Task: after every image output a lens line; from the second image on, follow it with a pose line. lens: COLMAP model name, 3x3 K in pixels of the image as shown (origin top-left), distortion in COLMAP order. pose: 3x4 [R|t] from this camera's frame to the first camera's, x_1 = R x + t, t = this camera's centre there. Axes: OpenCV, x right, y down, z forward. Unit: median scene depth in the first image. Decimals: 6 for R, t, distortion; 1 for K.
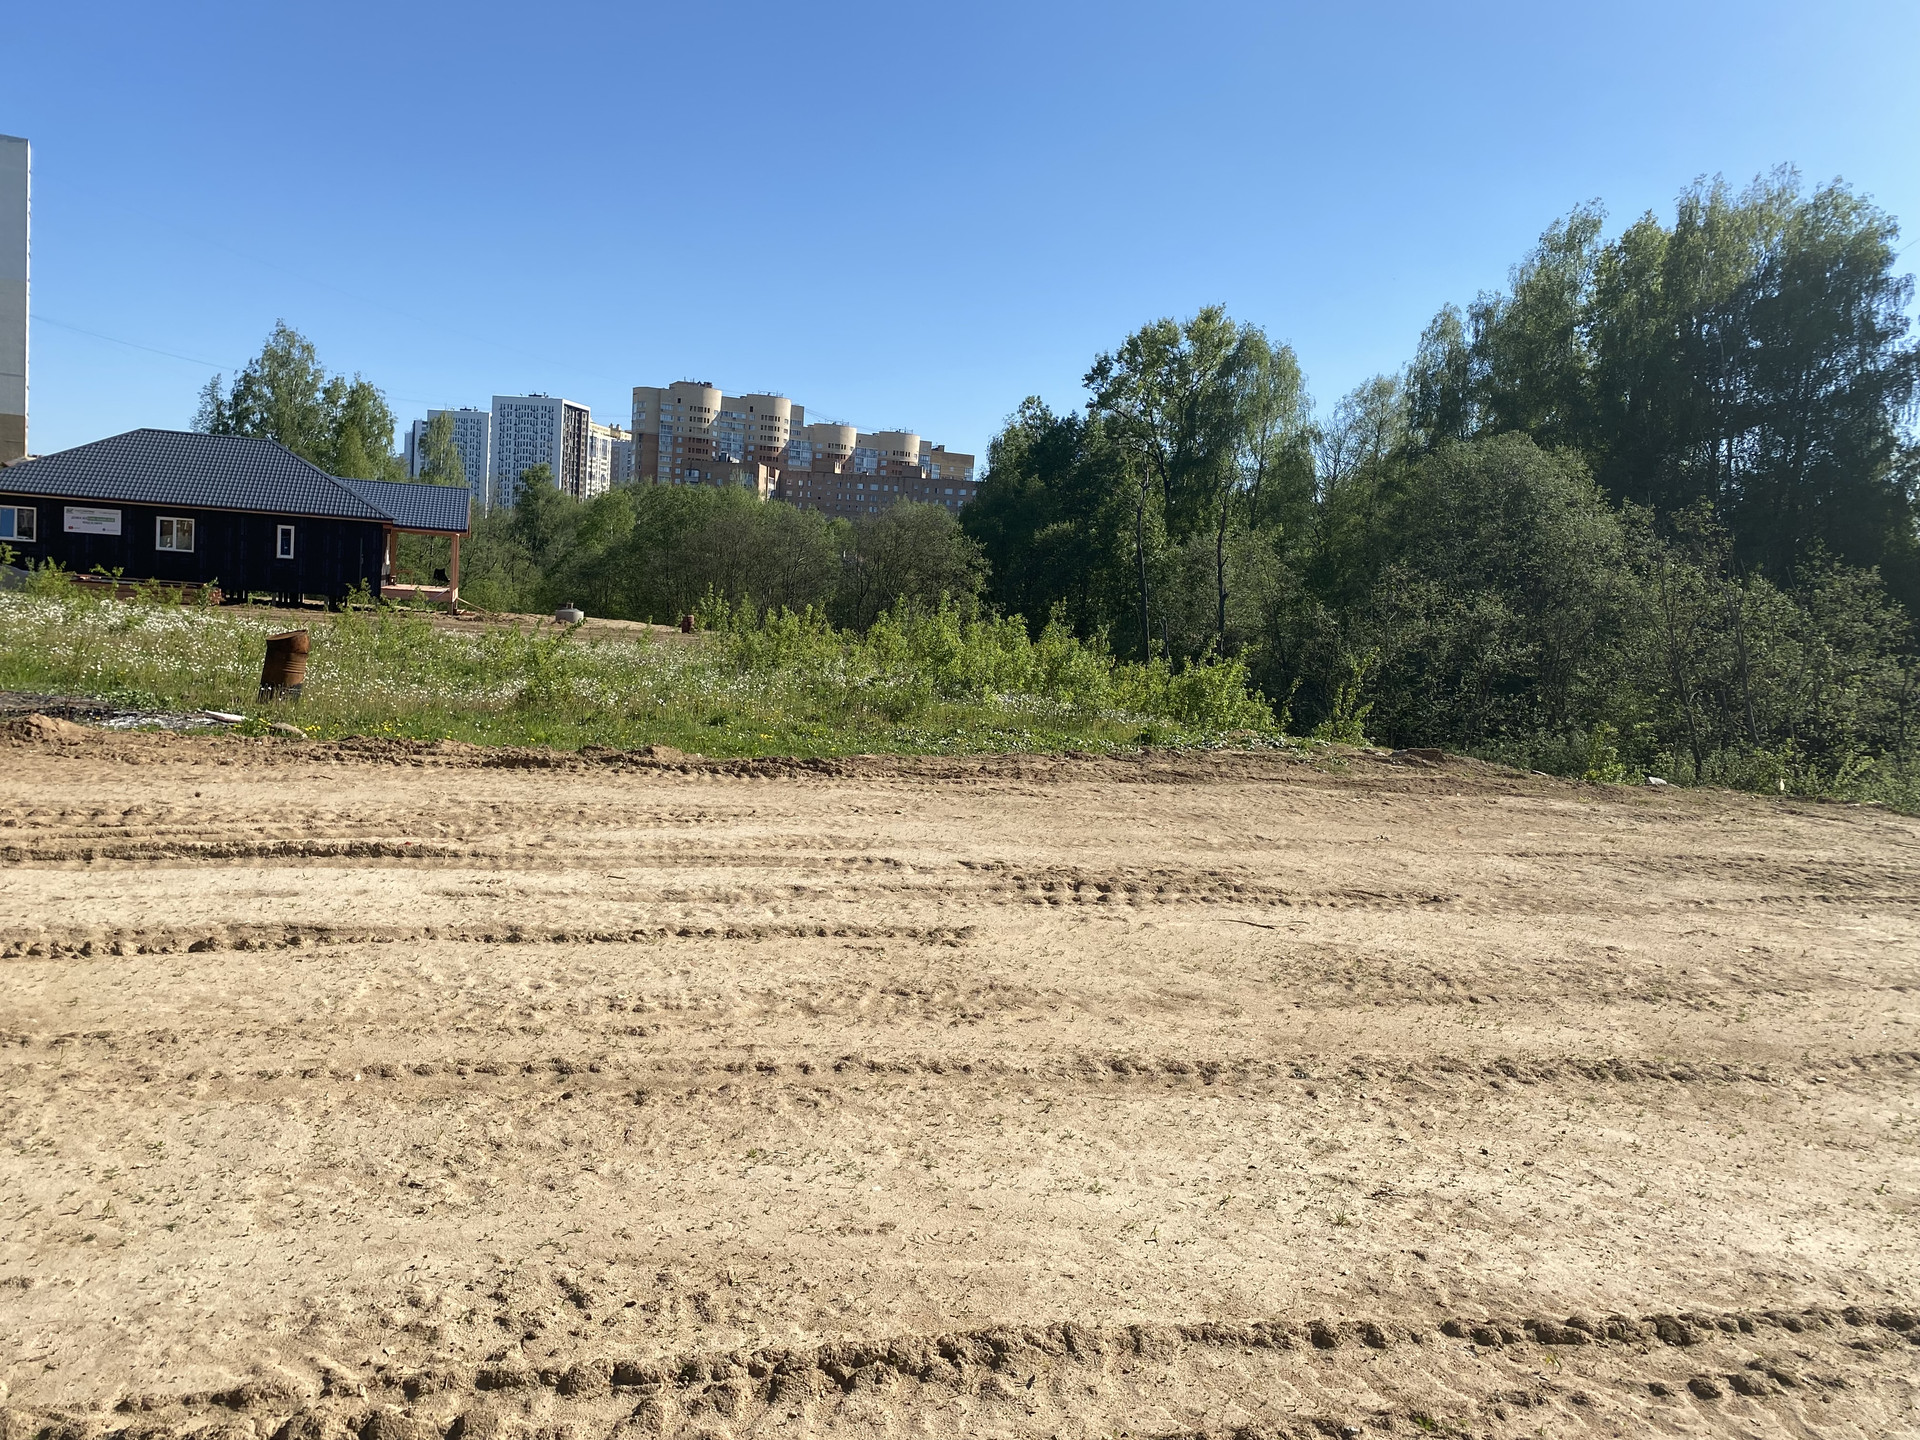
lens RADIAL K [[1499.7, 0, 960.0], [0, 1499.7, 720.0], [0, 0, 1]] dist [0.093107, -0.199110]
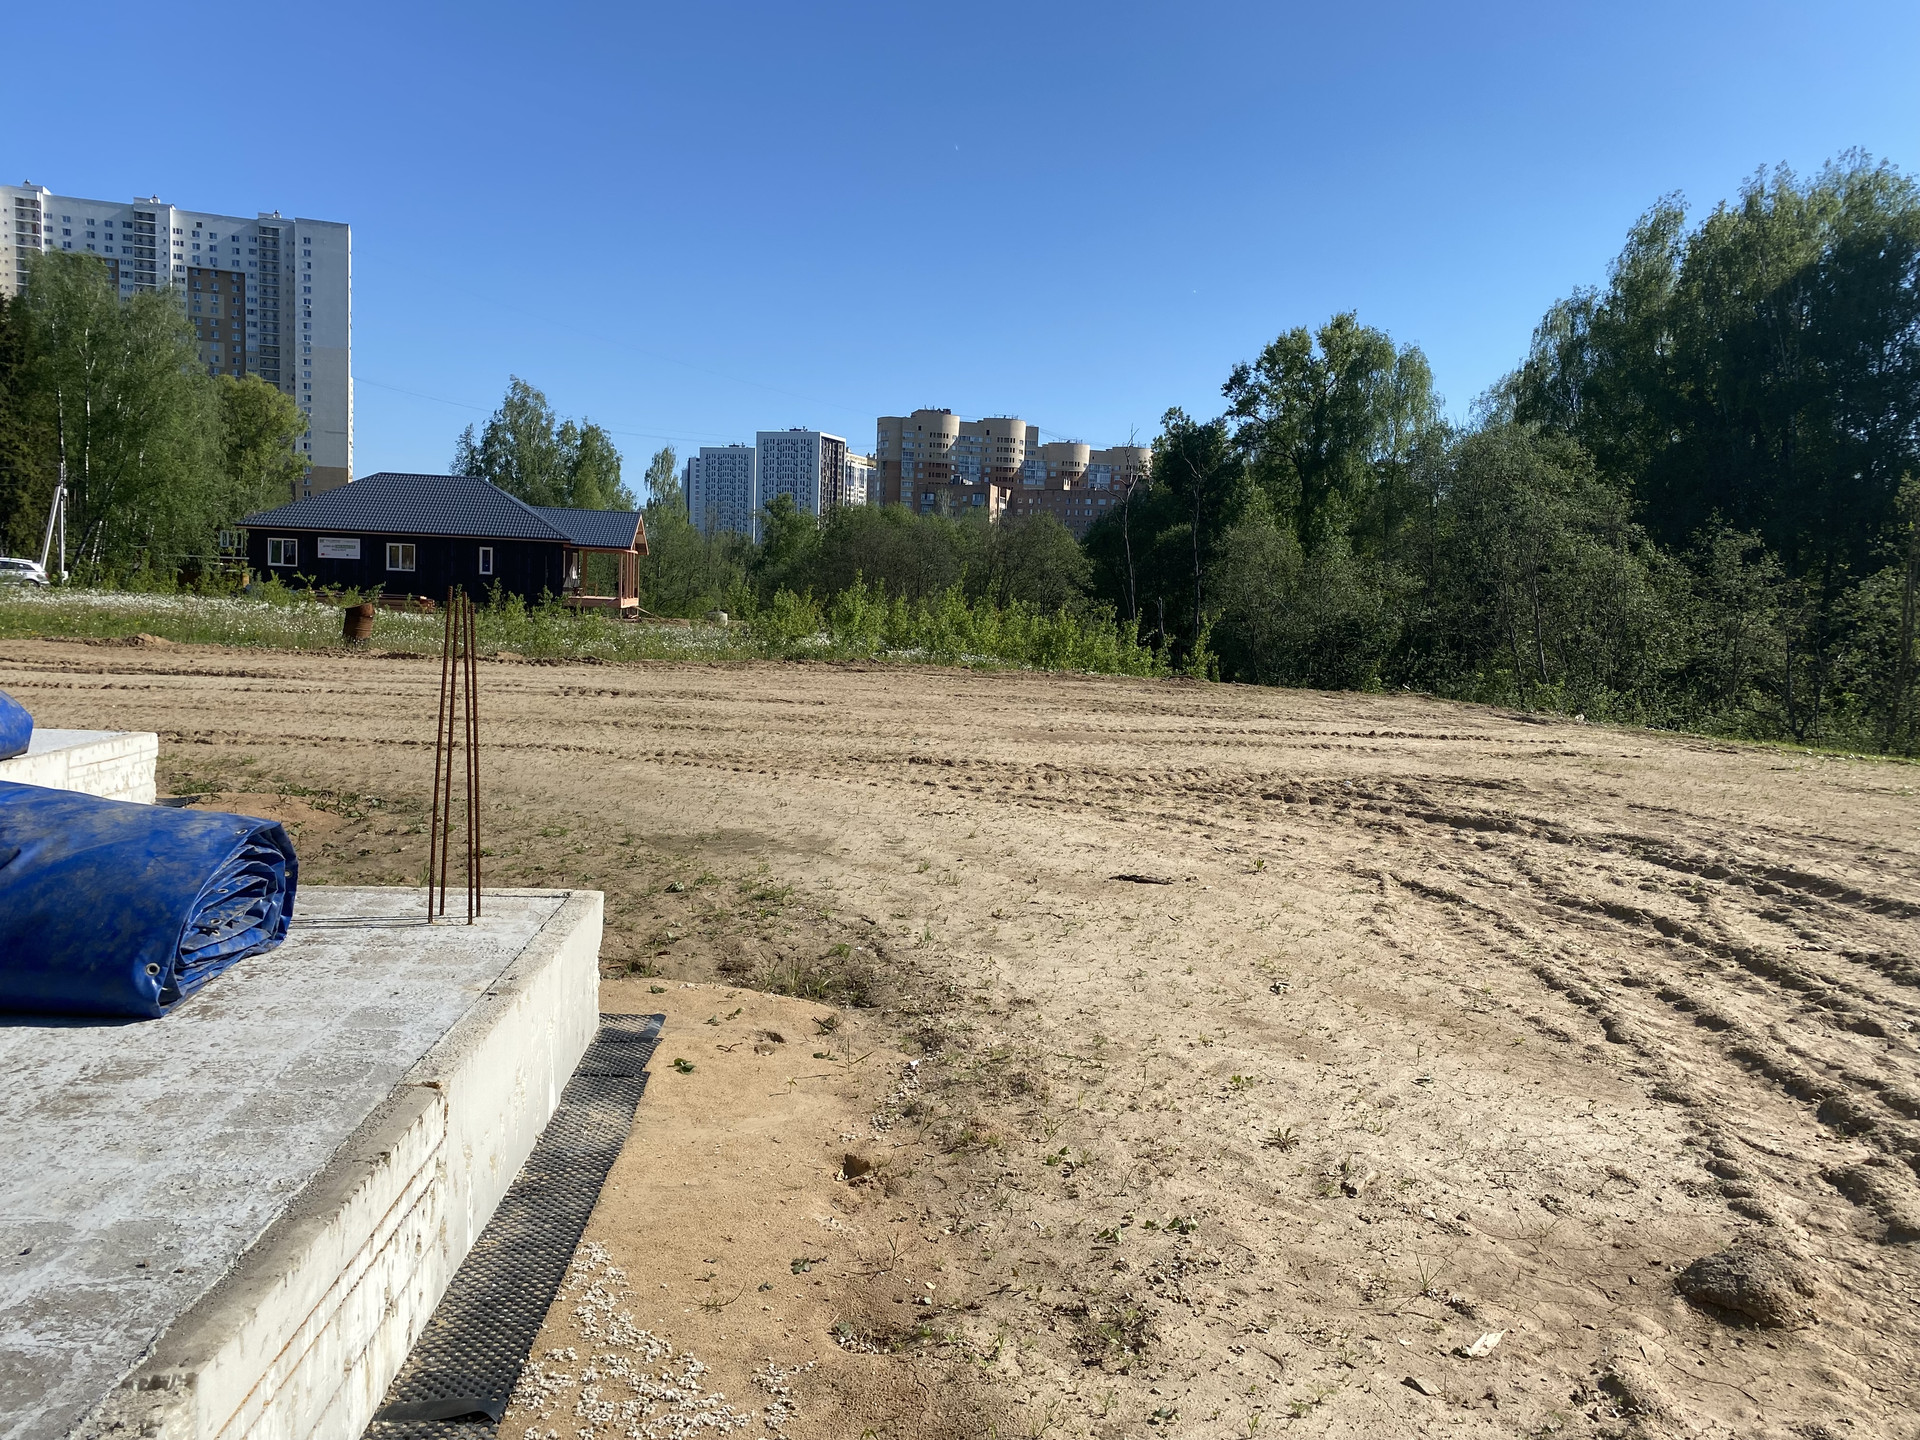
lens RADIAL K [[1499.7, 0, 960.0], [0, 1499.7, 720.0], [0, 0, 1]] dist [0.093107, -0.199110]
pose [[0.984113, -0.012960, -0.177070, 0.080823], [0.010810, 0.999856, -0.013097, 0.017030], [0.177215, 0.010975, 0.984111, -0.067996]]
